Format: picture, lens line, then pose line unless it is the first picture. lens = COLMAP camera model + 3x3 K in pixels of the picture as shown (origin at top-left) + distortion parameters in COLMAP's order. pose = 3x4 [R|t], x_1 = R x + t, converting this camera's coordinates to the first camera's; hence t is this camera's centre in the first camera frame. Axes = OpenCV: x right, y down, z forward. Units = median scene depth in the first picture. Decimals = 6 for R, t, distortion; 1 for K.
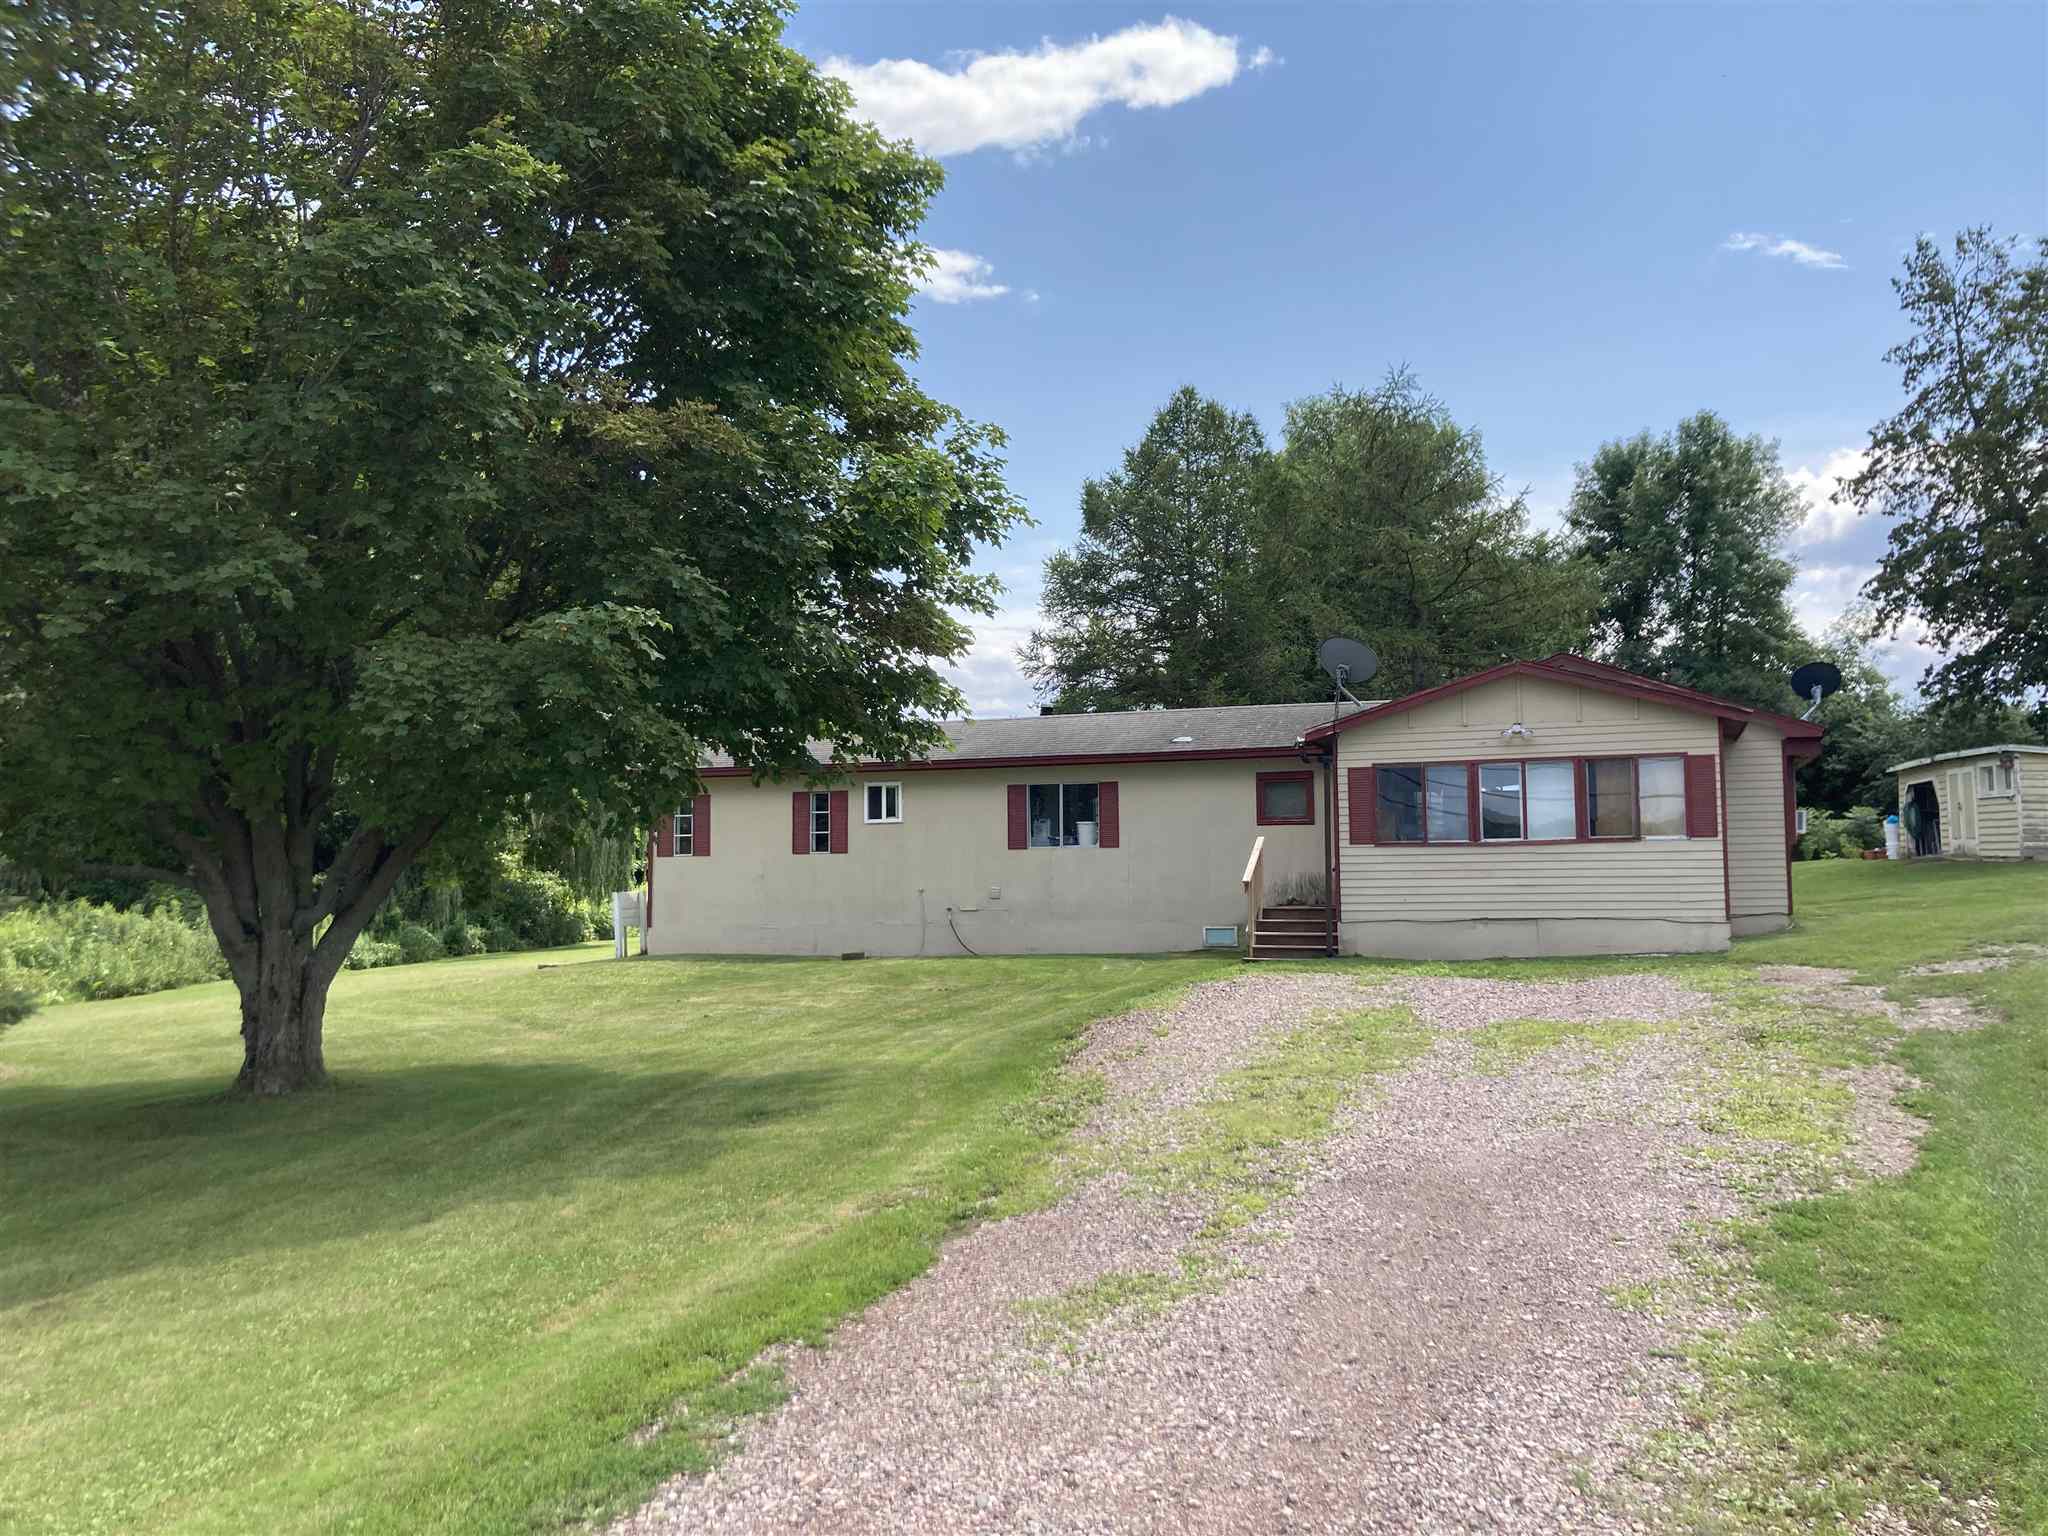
lens RADIAL K [[1688.4, 0, 1024.0], [0, 1688.4, 768.0], [0, 0, 1]] dist [0.047106, 0.003325]
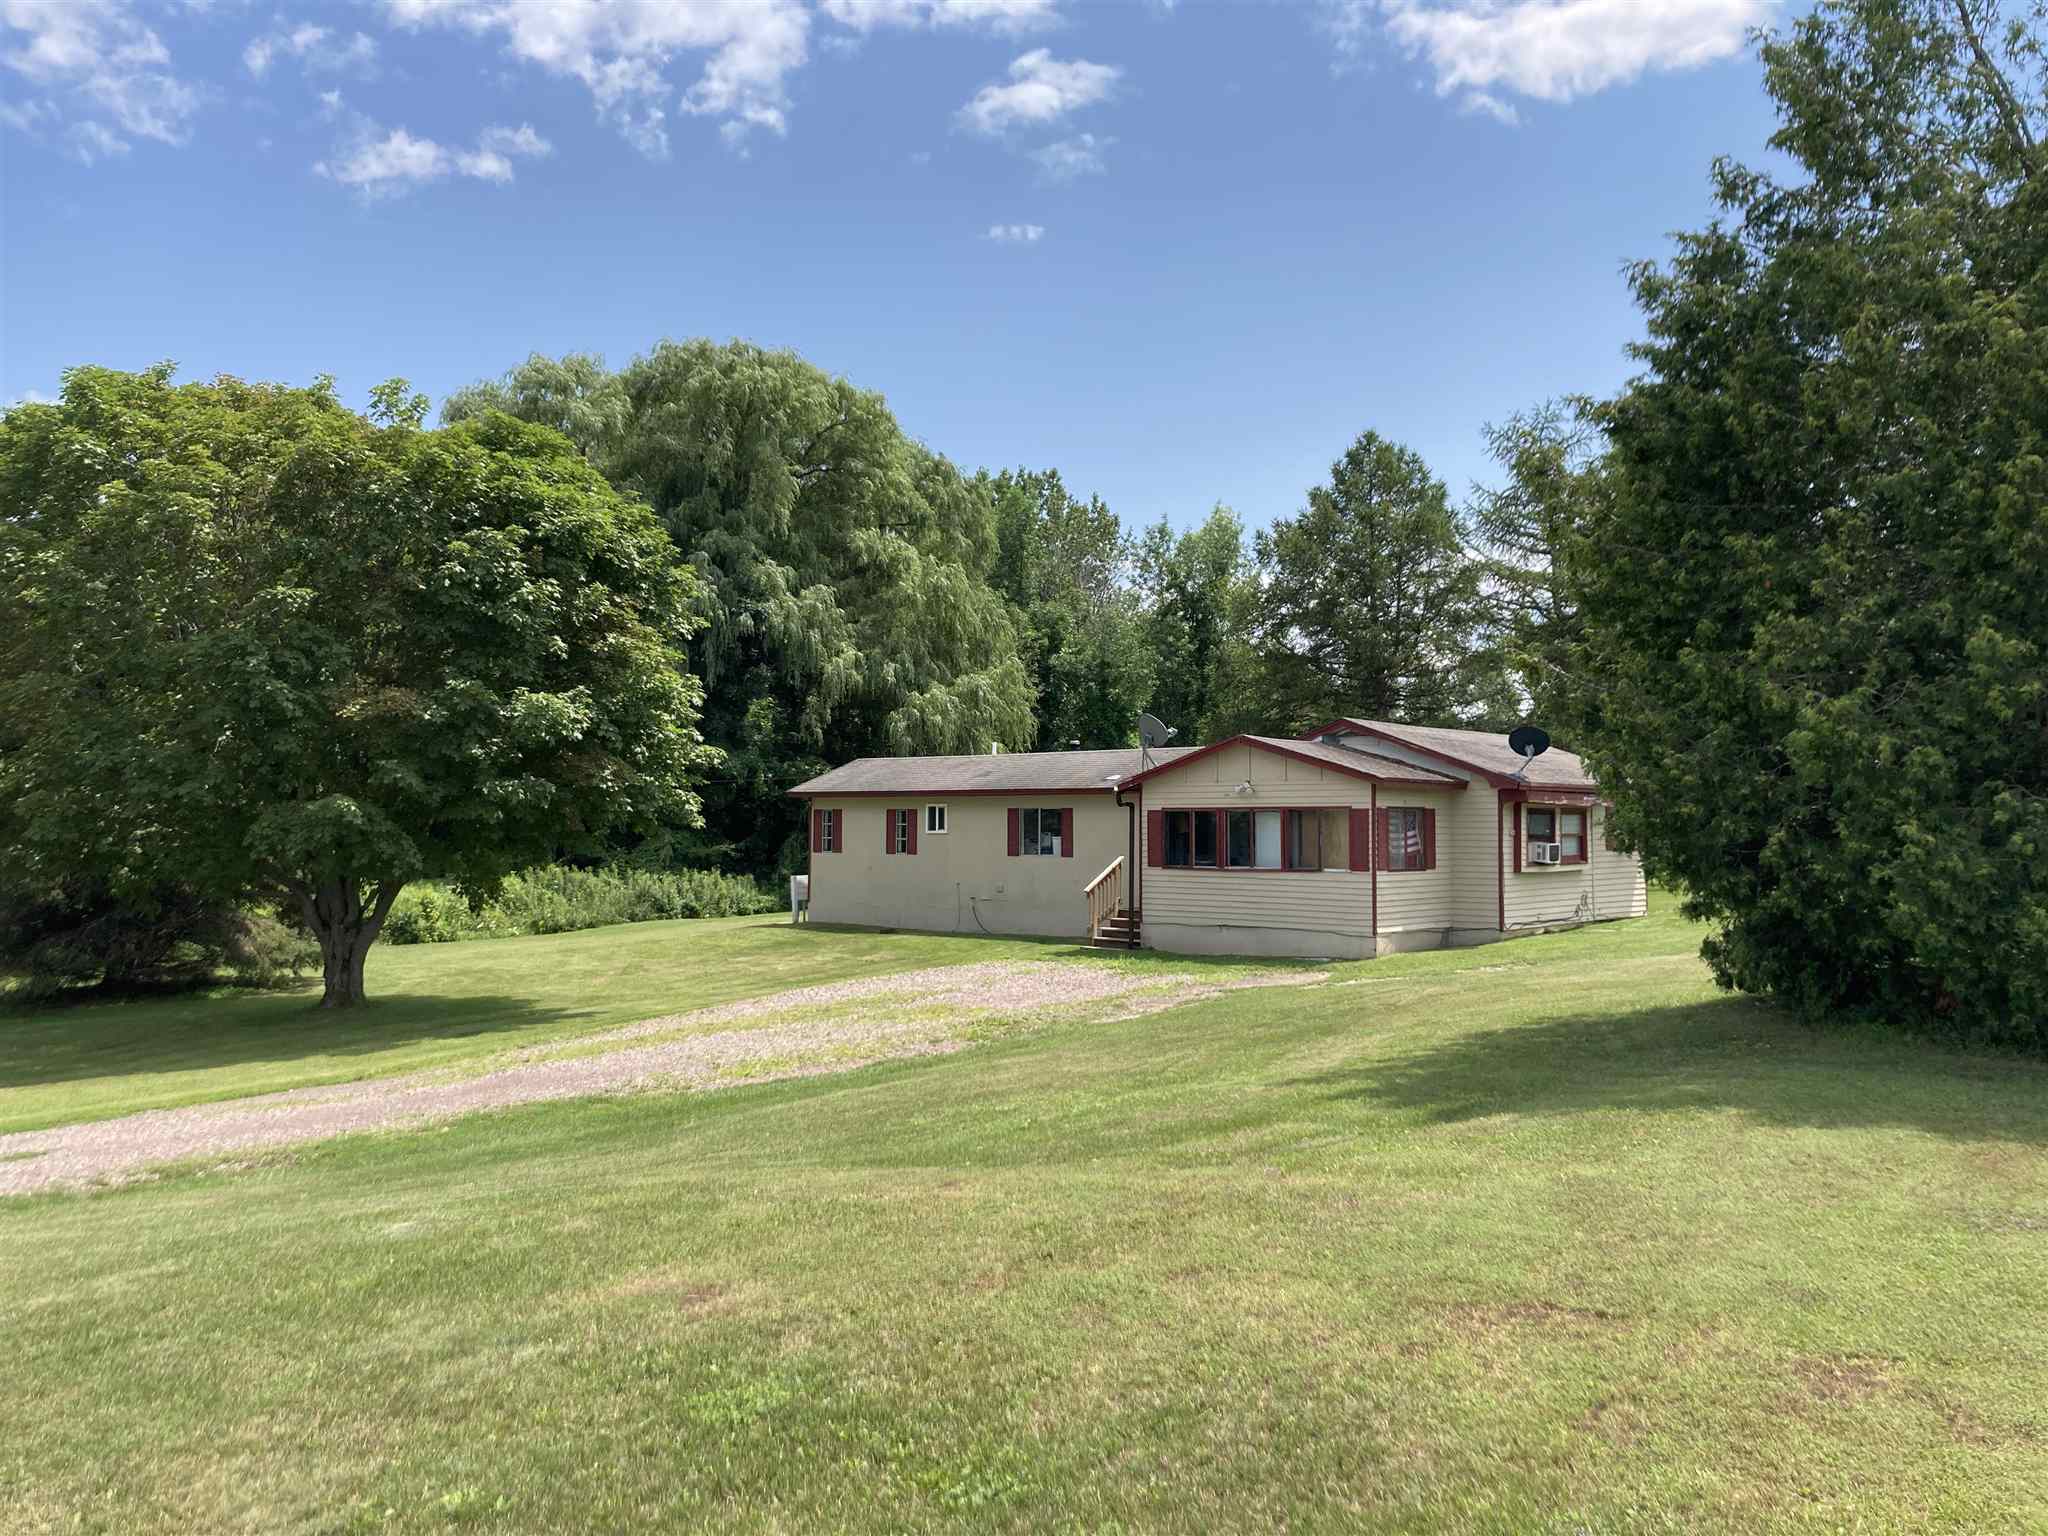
lens RADIAL K [[1653.5, 0, 1023.9], [0, 1653.5, 755.3], [0, 0, 1]] dist [0.001222, 0.017564]
pose [[0.931229, -0.004316, -0.364408, 0.469956], [0.015953, 0.999454, 0.028932, -0.068576], [0.364084, -0.032756, 0.930790, -0.219813]]
